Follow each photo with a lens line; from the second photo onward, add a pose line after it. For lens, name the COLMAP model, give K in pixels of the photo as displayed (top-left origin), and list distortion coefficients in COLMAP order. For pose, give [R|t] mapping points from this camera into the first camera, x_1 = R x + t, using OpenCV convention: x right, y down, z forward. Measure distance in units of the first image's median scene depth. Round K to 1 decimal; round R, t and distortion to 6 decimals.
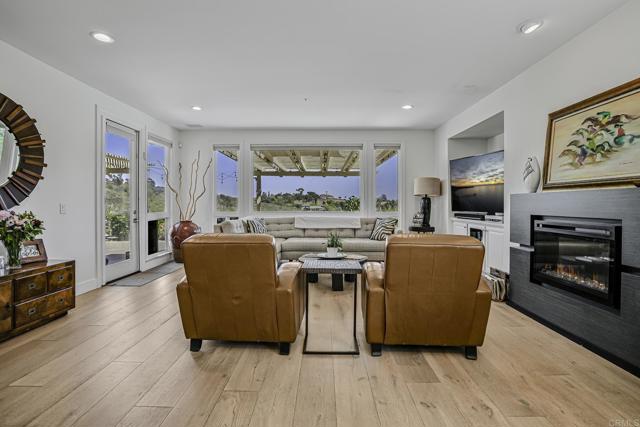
lens RADIAL K [[296.3, 0, 320.4], [0, 296.3, 209.0], [0, 0, 1]] dist [-0.028057, -0.000335]
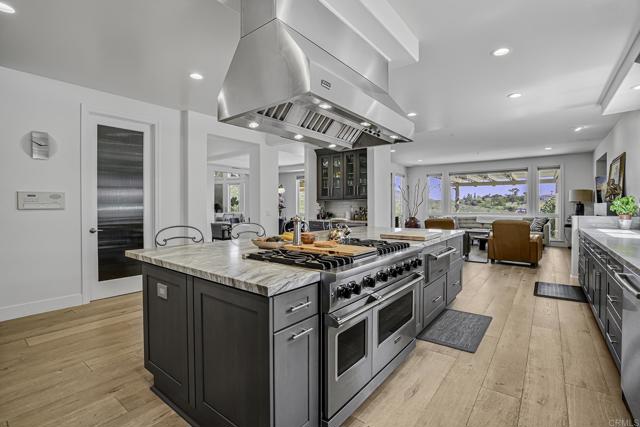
lens RADIAL K [[296.3, 0, 321.2], [0, 296.3, 210.1], [0, 0, 1]] dist [-0.028057, -0.000335]
pose [[0.793211, 0.003260, -0.608938, 0.293226], [-0.006670, 0.999972, -0.003334, 0.006131], [0.608910, 0.006706, 0.793211, -1.086415]]
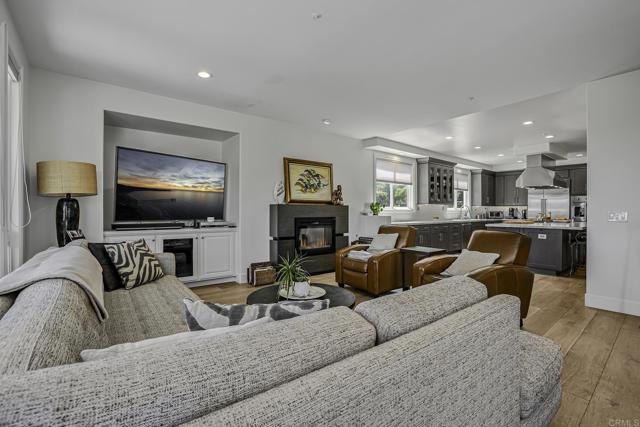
lens RADIAL K [[296.3, 0, 322.1], [0, 296.3, 213.2], [0, 0, 1]] dist [-0.028057, -0.000335]
pose [[-0.629533, -0.006665, 0.776946, -0.437577], [0.009705, 0.999818, 0.016441, -0.020170], [-0.776914, 0.017890, -0.629353, 1.233271]]
